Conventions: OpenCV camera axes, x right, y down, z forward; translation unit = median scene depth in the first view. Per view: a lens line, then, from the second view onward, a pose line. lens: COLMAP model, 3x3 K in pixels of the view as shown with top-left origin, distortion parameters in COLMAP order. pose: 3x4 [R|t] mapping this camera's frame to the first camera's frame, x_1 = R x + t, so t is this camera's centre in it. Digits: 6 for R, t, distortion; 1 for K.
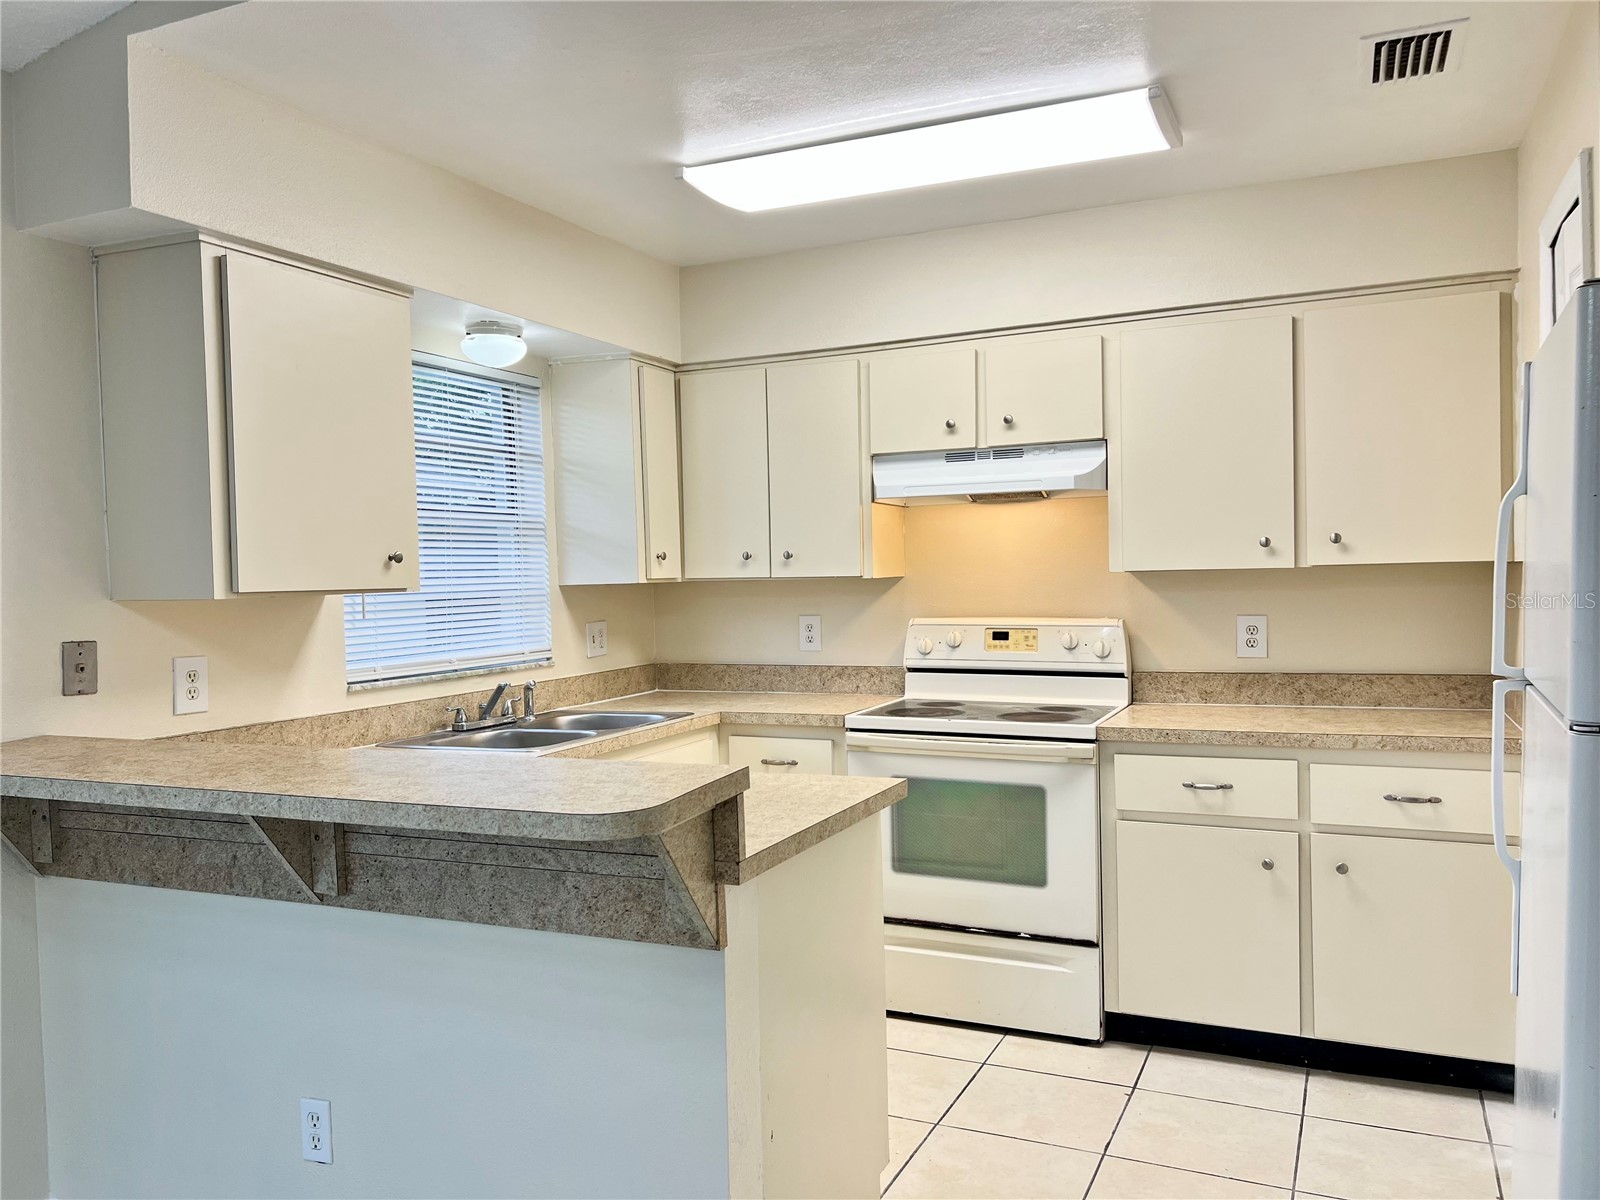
lens RADIAL K [[1217.2, 0, 800.0], [0, 1217.2, 600.0], [0, 0, 1]] dist [0.071306, 0.000893]
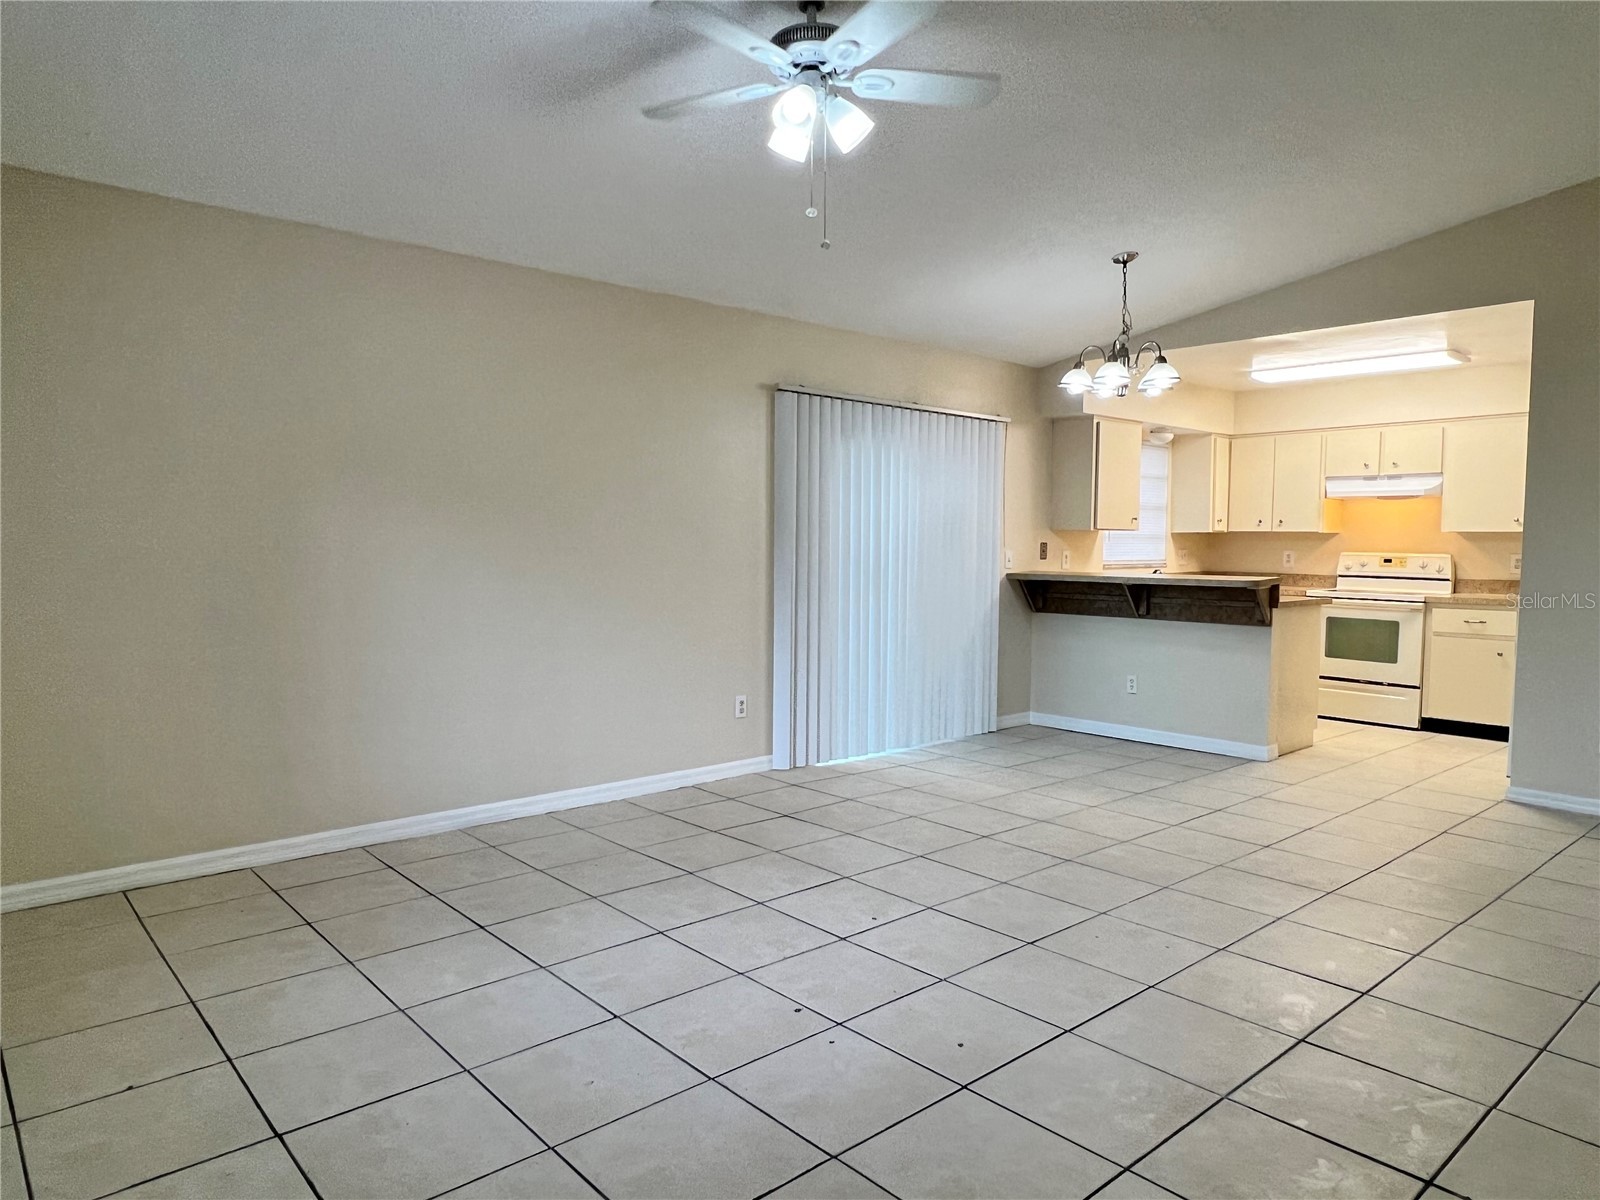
lens RADIAL K [[1023.6, 0, 800.0], [0, 1023.6, 600.0], [0, 0, 1]] dist [-0.000022, 0.001404]
pose [[0.915860, 0.053231, -0.397953, -0.072157], [-0.037695, 0.998194, 0.046768, 0.059565], [0.399723, -0.027832, 0.916213, -1.218248]]
